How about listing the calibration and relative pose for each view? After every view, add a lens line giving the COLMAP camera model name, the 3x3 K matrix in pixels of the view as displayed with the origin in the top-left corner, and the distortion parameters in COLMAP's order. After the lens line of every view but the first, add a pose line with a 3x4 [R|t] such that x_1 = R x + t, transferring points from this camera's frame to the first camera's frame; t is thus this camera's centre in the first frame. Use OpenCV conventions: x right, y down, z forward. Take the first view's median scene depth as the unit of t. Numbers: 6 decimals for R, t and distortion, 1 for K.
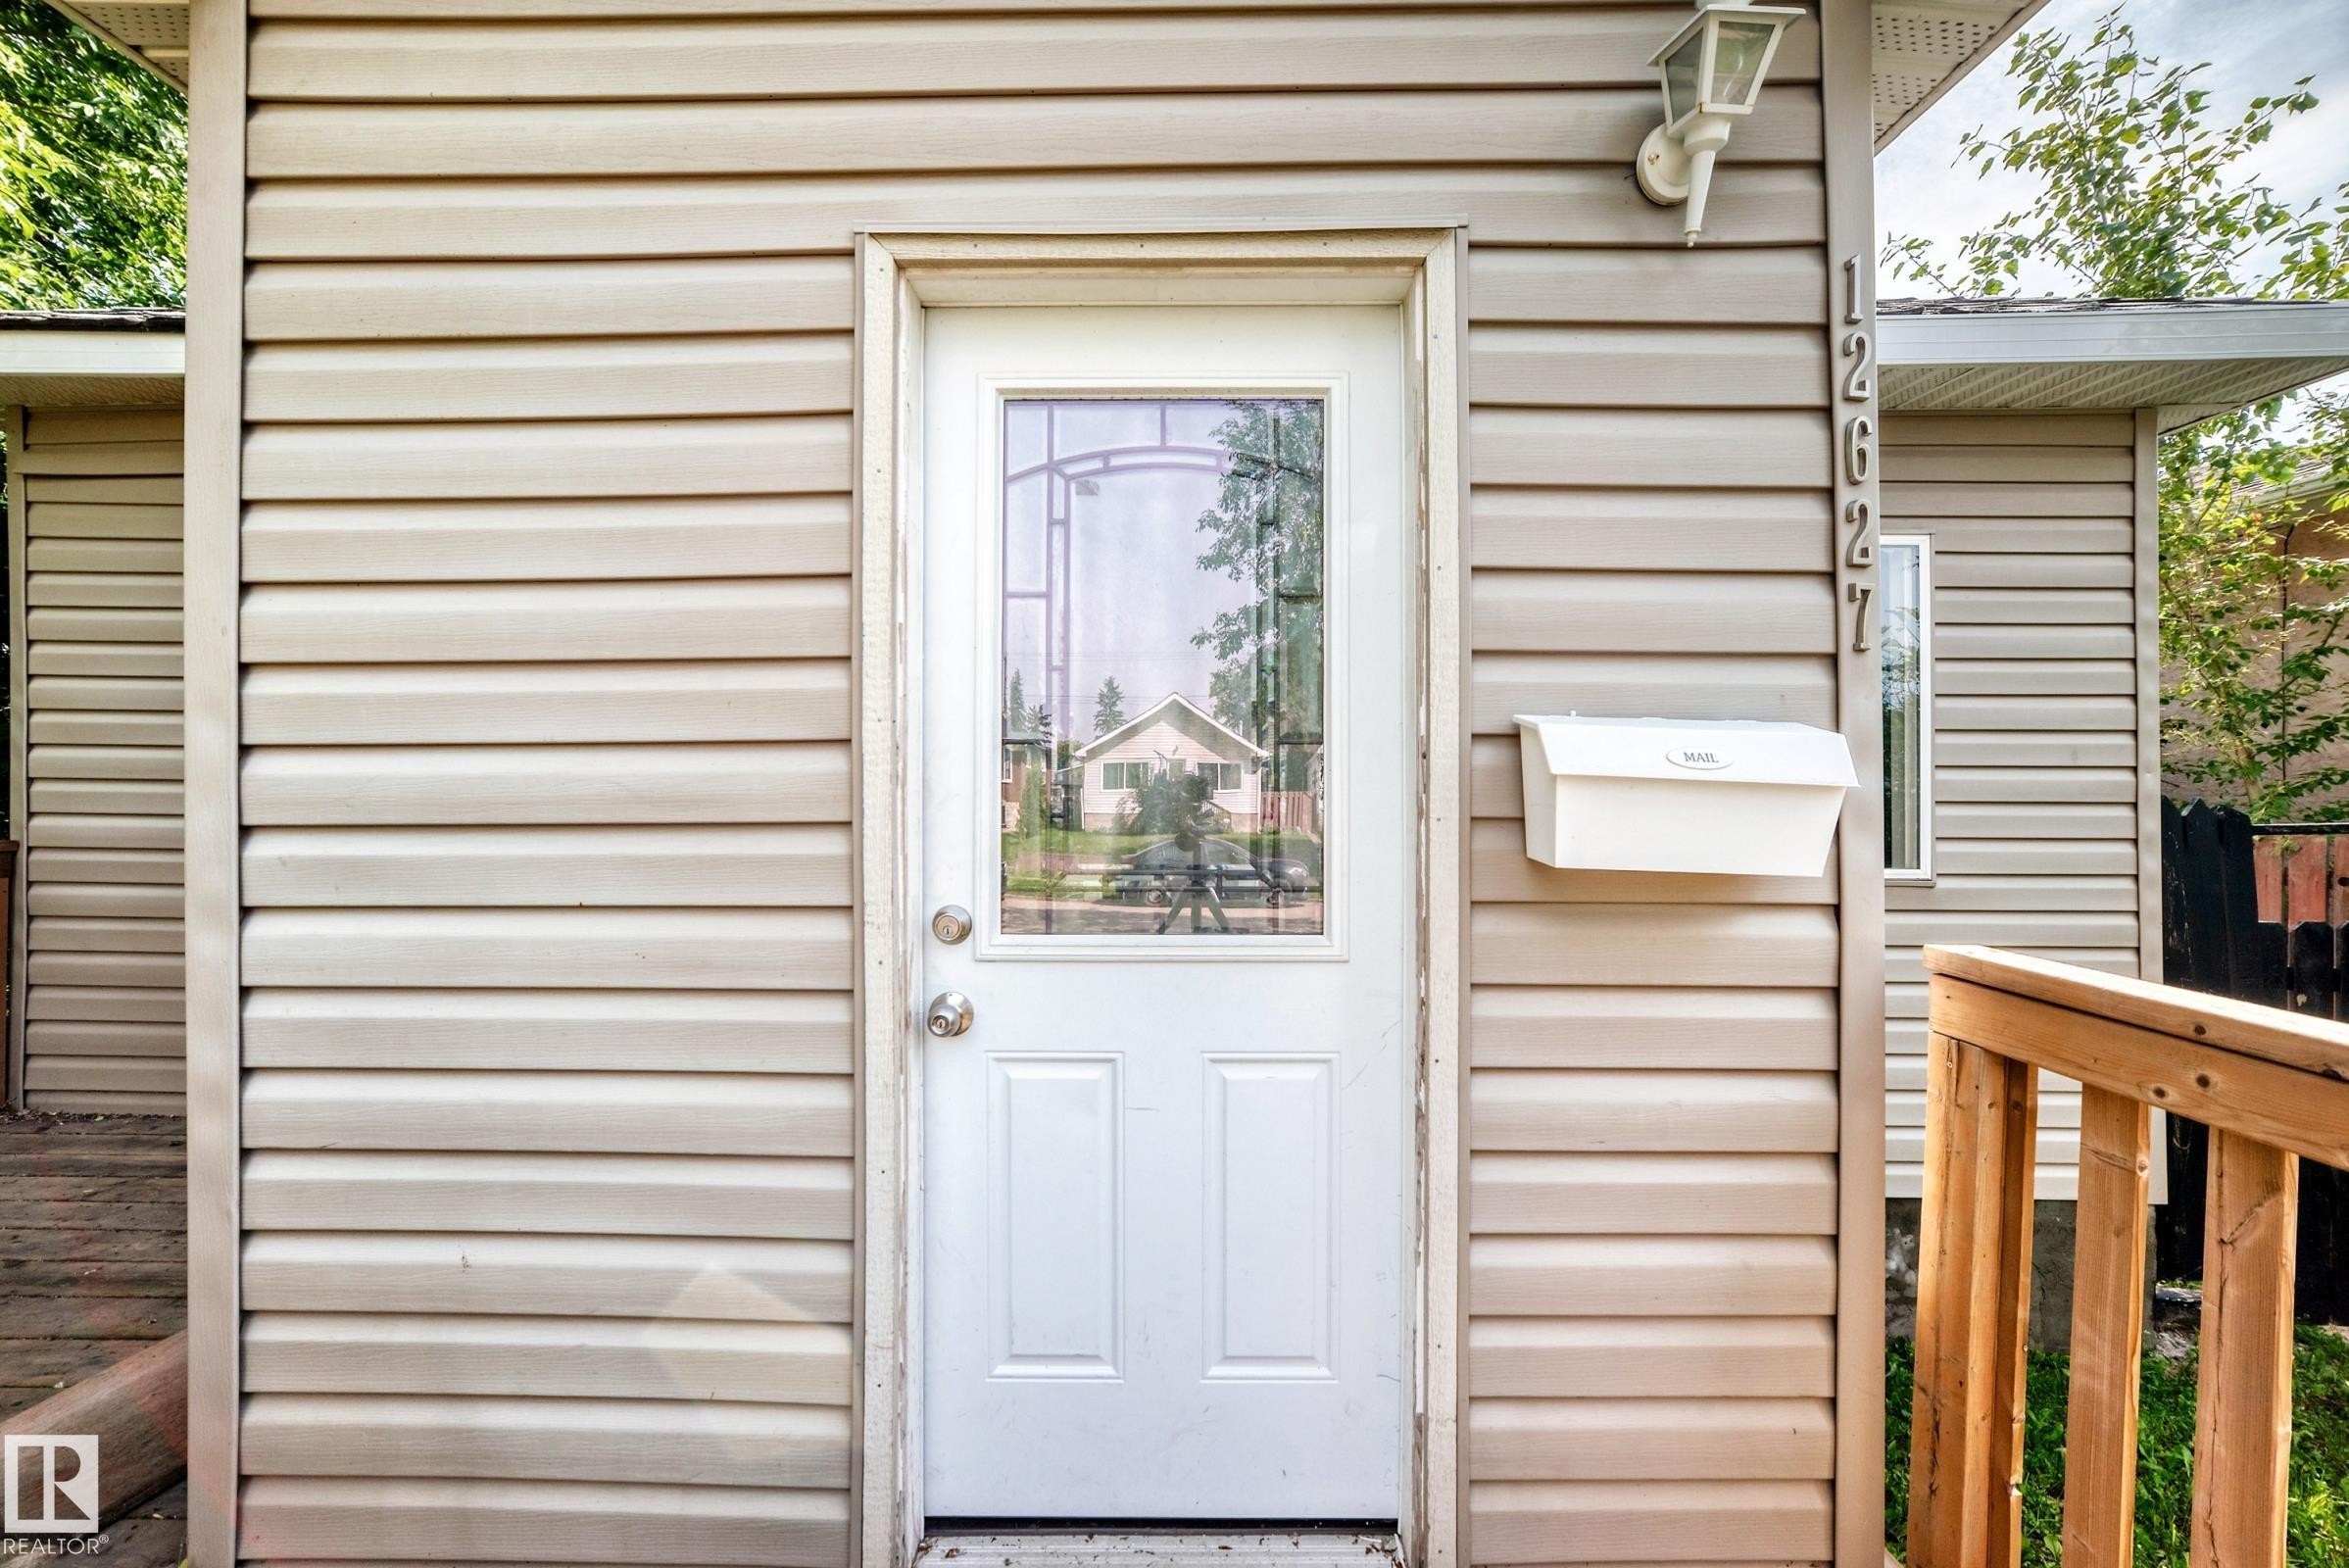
lens RADIAL K [[846.2, 0, 1174.5], [0, 846.2, 784.0], [0, 0, 1]] dist [-0.014704, 0.000251]
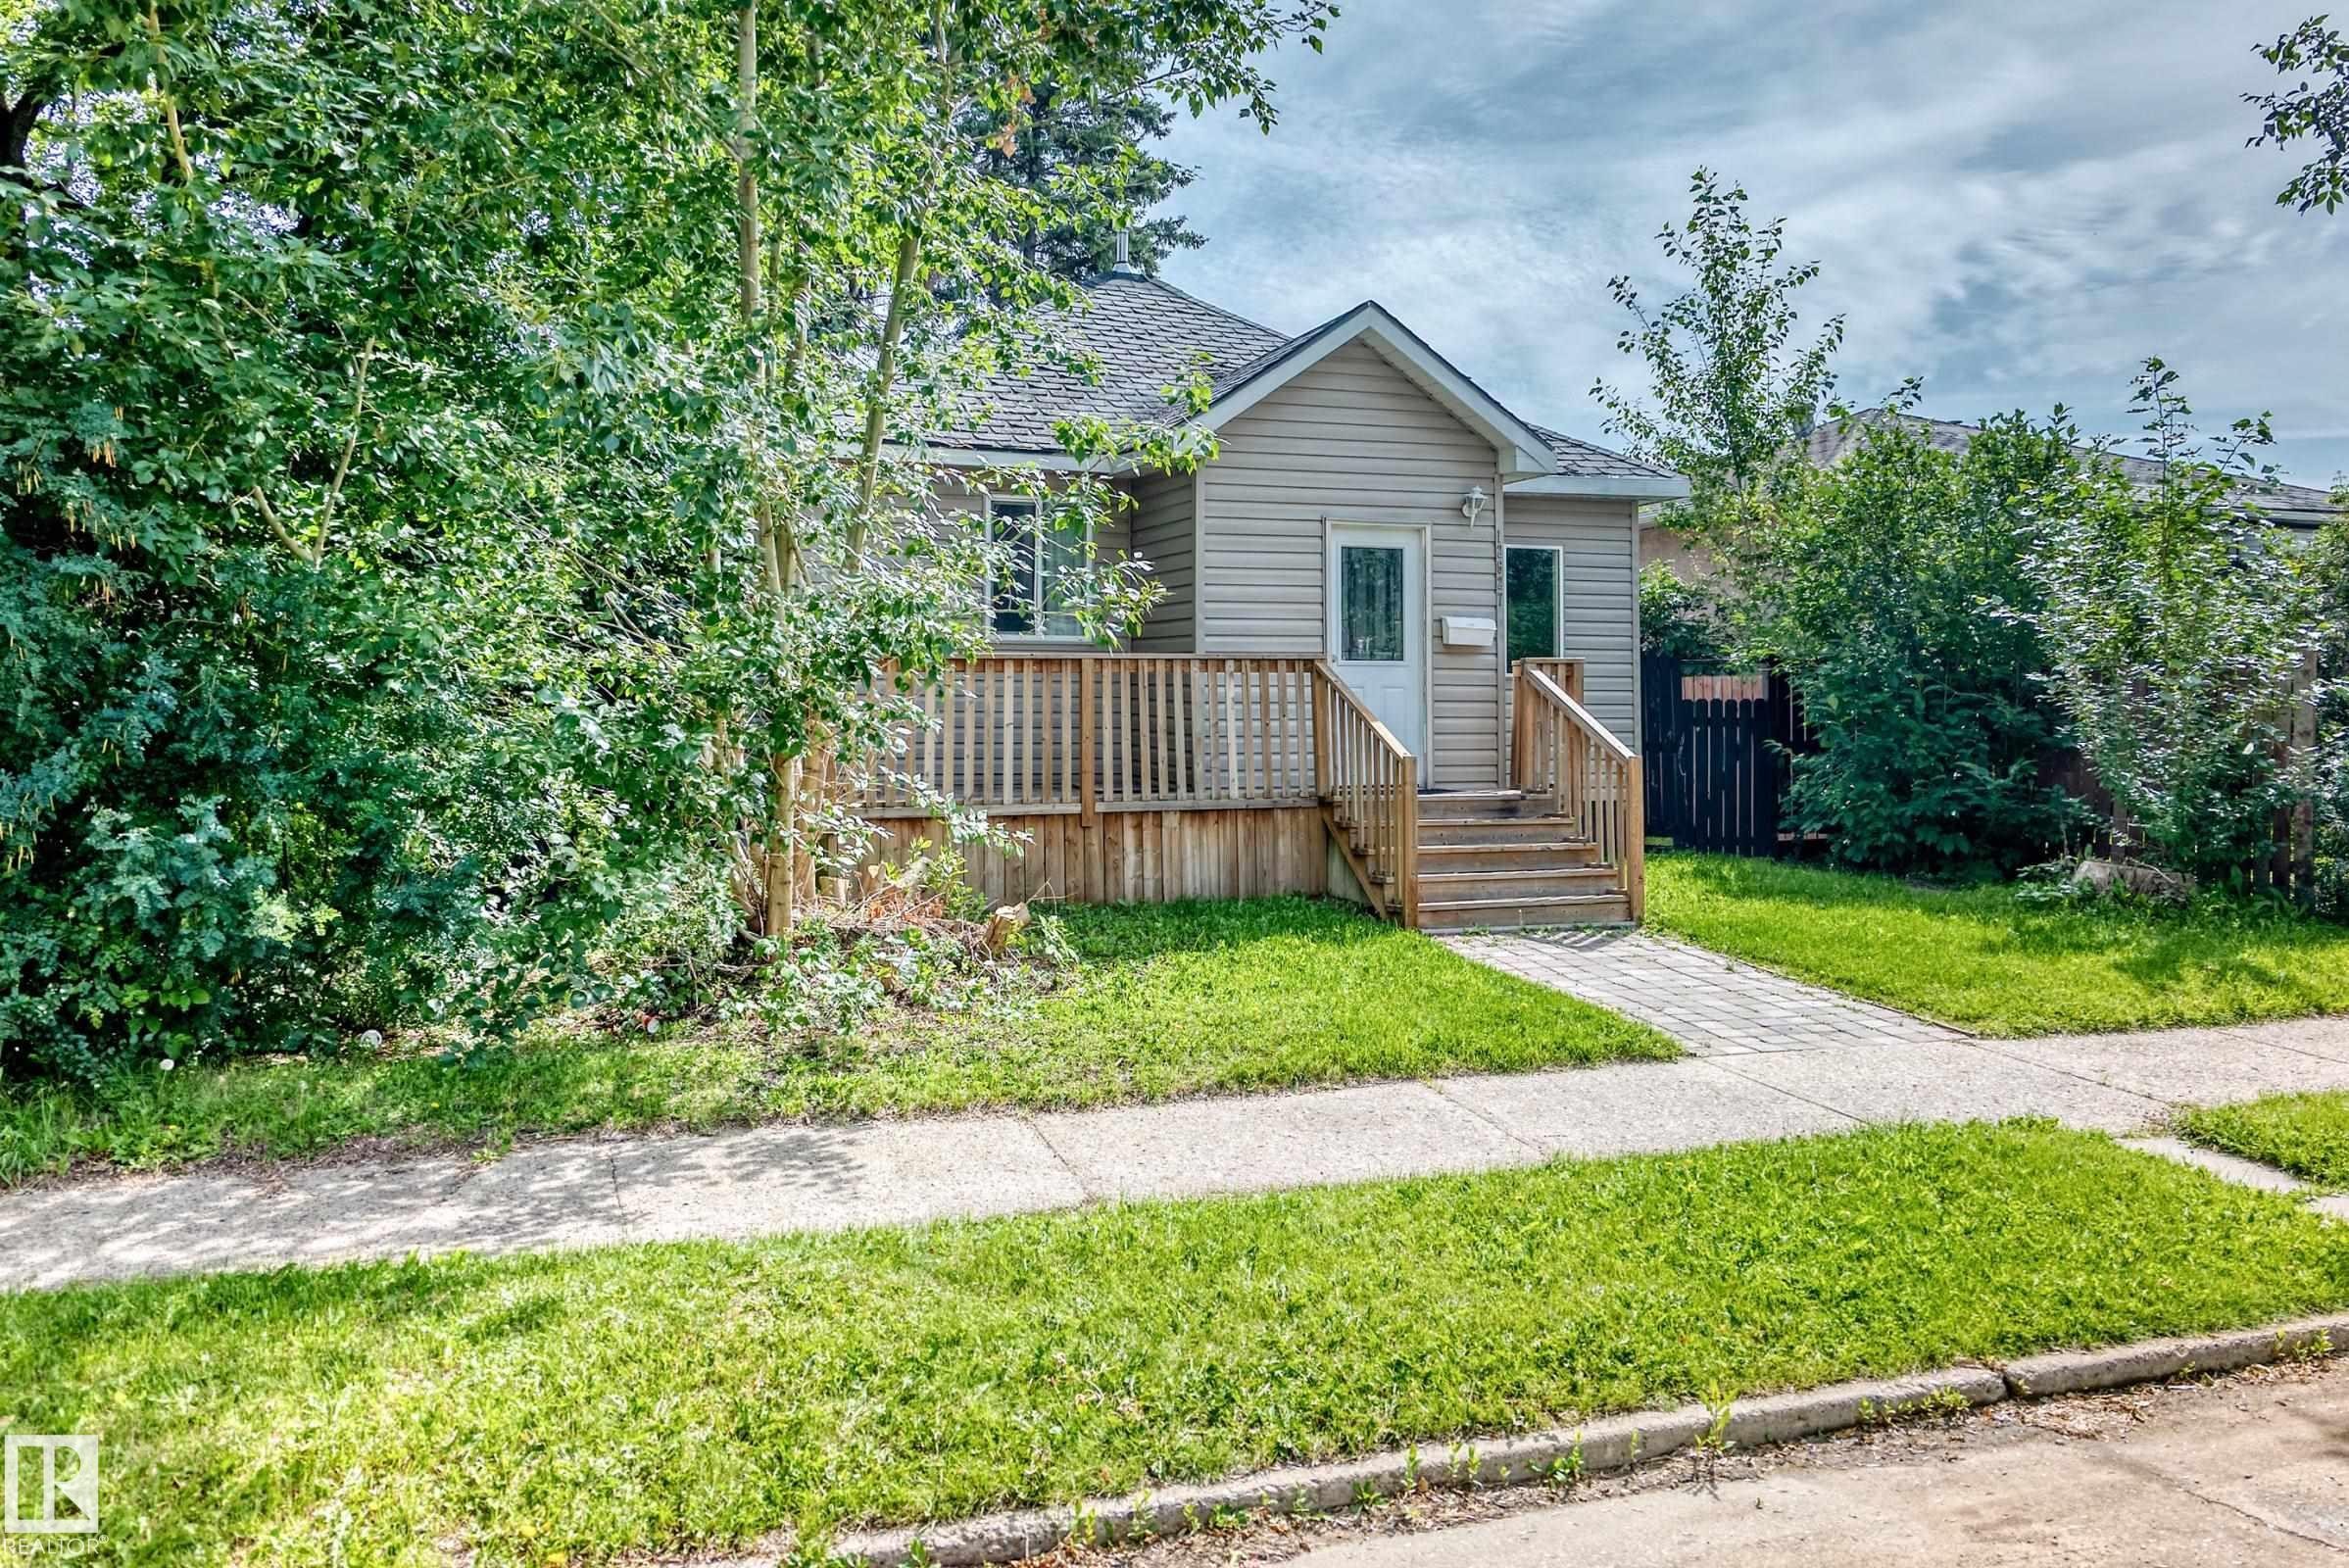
lens RADIAL K [[1752.6, 0, 1174.7], [0, 1752.6, 668.3], [0, 0, 1]] dist [0.009542, 0.001226]
pose [[0.941894, 0.008299, 0.335809, -3.483920], [0.000476, 0.999661, -0.026038, 0.380533], [-0.335911, 0.024685, 0.941570, -6.288039]]
